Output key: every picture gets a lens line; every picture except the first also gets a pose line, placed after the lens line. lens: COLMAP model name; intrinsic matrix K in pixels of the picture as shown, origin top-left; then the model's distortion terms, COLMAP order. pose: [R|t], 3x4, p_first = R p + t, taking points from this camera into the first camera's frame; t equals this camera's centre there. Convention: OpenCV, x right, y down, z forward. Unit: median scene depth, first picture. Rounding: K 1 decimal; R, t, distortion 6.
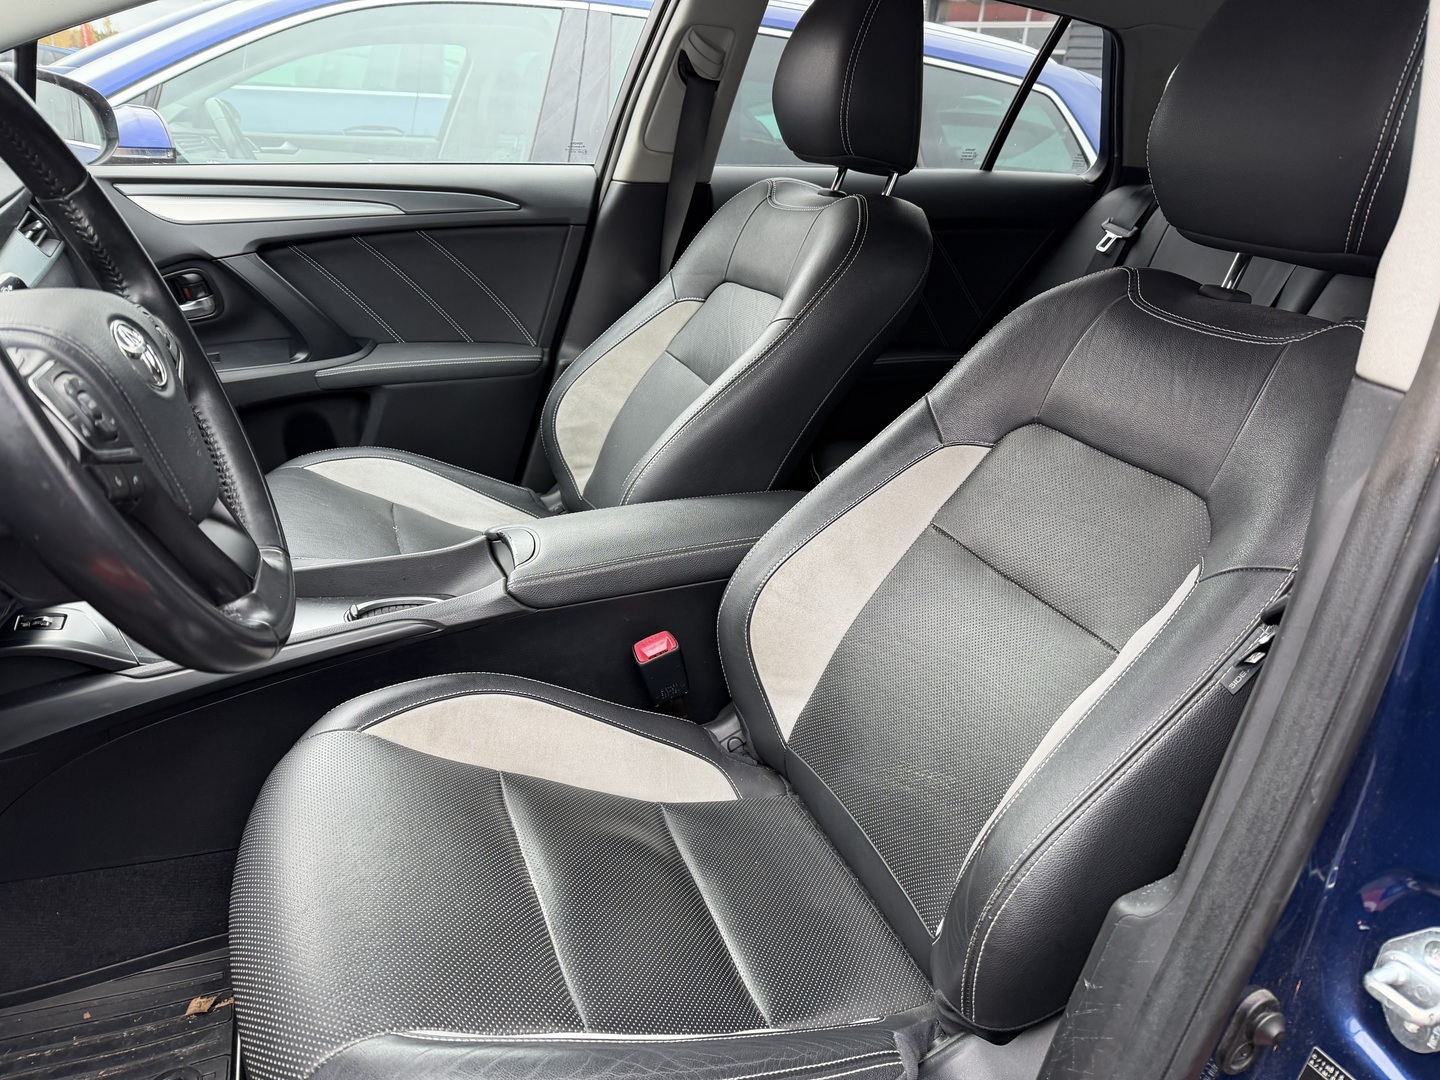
lens RADIAL K [[1045.1, 0, 720.0], [0, 1045.1, 540.0], [0, 0, 1]] dist [0.000896, 0.002536]
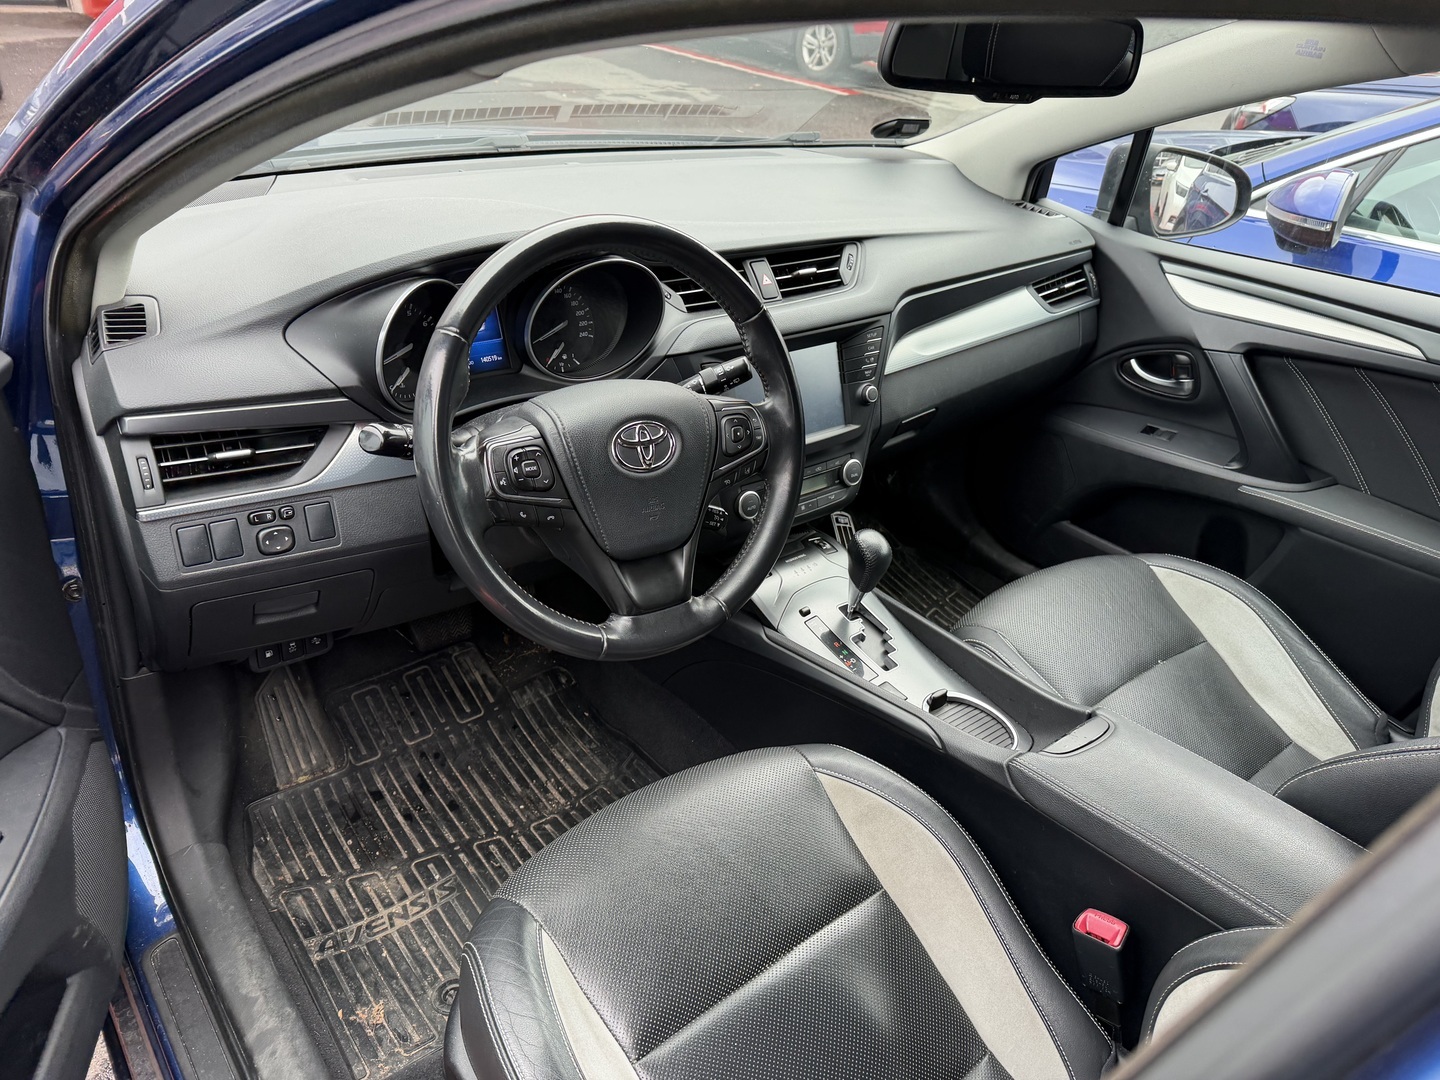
lens RADIAL K [[1045.1, 0, 720.0], [0, 1045.1, 540.0], [0, 0, 1]] dist [0.000896, 0.002536]
pose [[0.257847, 0.442466, -0.858917, 0.334900], [-0.396586, 0.859106, 0.323508, -0.239308], [0.881042, 0.257219, 0.396994, 0.216850]]
